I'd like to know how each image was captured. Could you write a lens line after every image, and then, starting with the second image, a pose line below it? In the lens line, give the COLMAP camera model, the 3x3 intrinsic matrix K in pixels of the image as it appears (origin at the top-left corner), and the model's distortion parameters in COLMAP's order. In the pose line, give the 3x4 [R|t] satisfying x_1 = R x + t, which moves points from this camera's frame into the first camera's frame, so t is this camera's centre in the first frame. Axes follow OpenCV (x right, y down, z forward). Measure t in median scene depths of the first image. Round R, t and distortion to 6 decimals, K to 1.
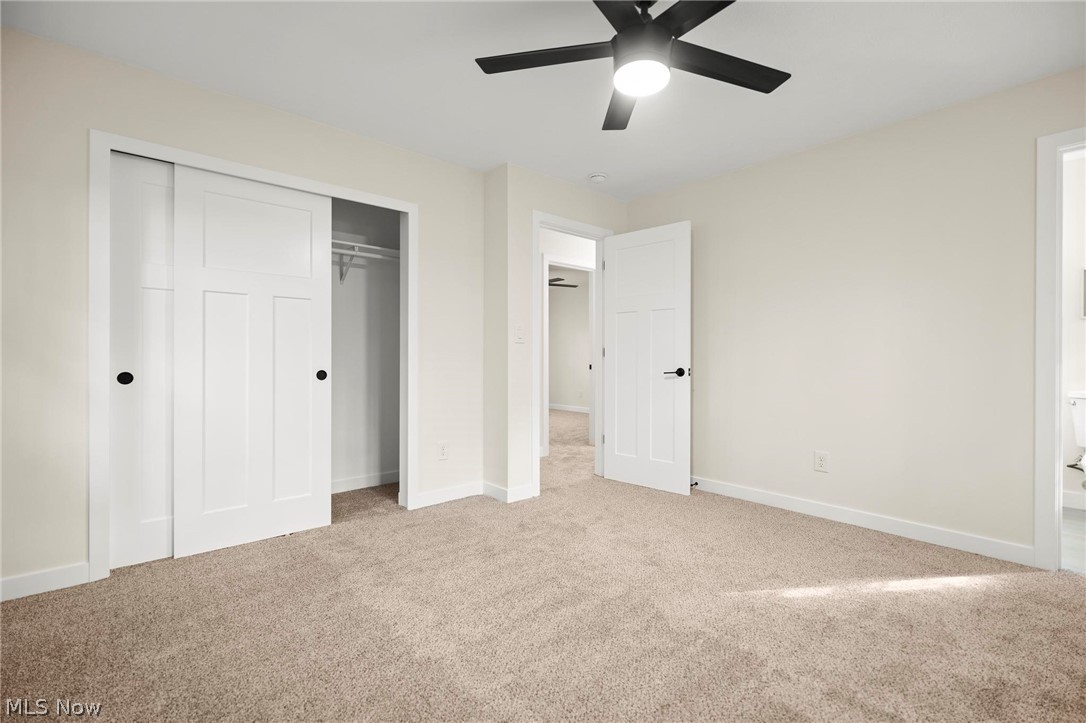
lens RADIAL K [[484.3, 0, 534.0], [0, 484.3, 354.3], [0, 0, 1]] dist [0.001469, 0.000062]
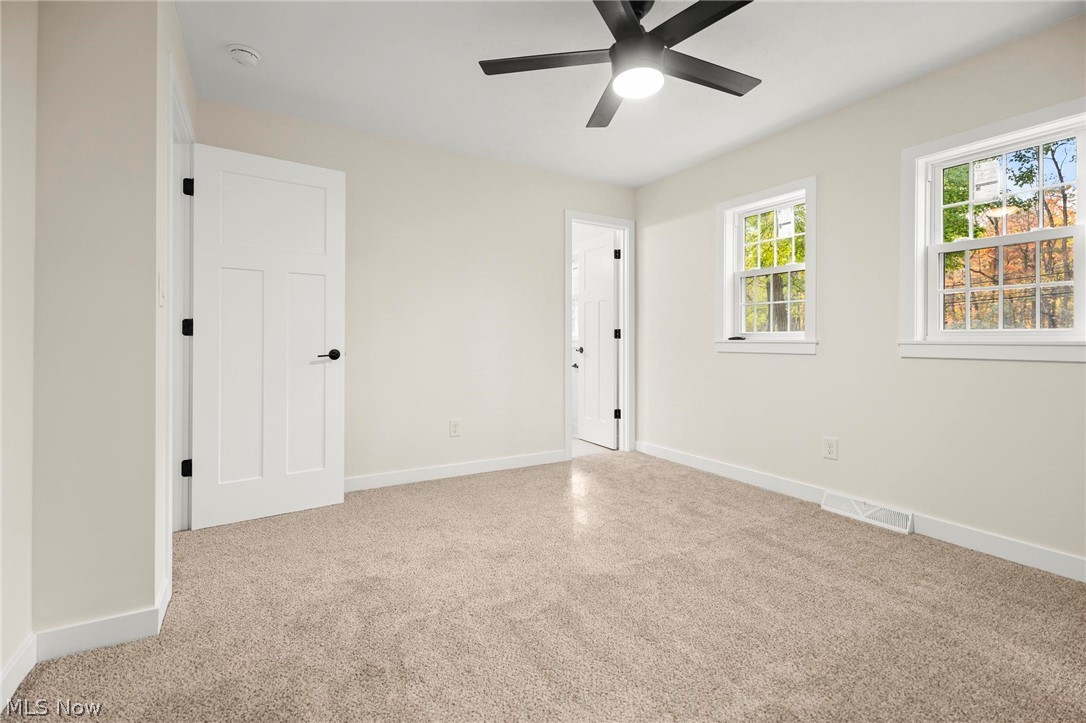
lens RADIAL K [[503.3, 0, 539.2], [0, 503.3, 335.3], [0, 0, 1]] dist [0.000713, 0.000089]
pose [[0.177959, 0.004212, 0.984029, -0.623456], [-0.006745, 0.999973, -0.003060, 0.006674], [-0.984015, -0.006093, 0.177982, 0.683776]]
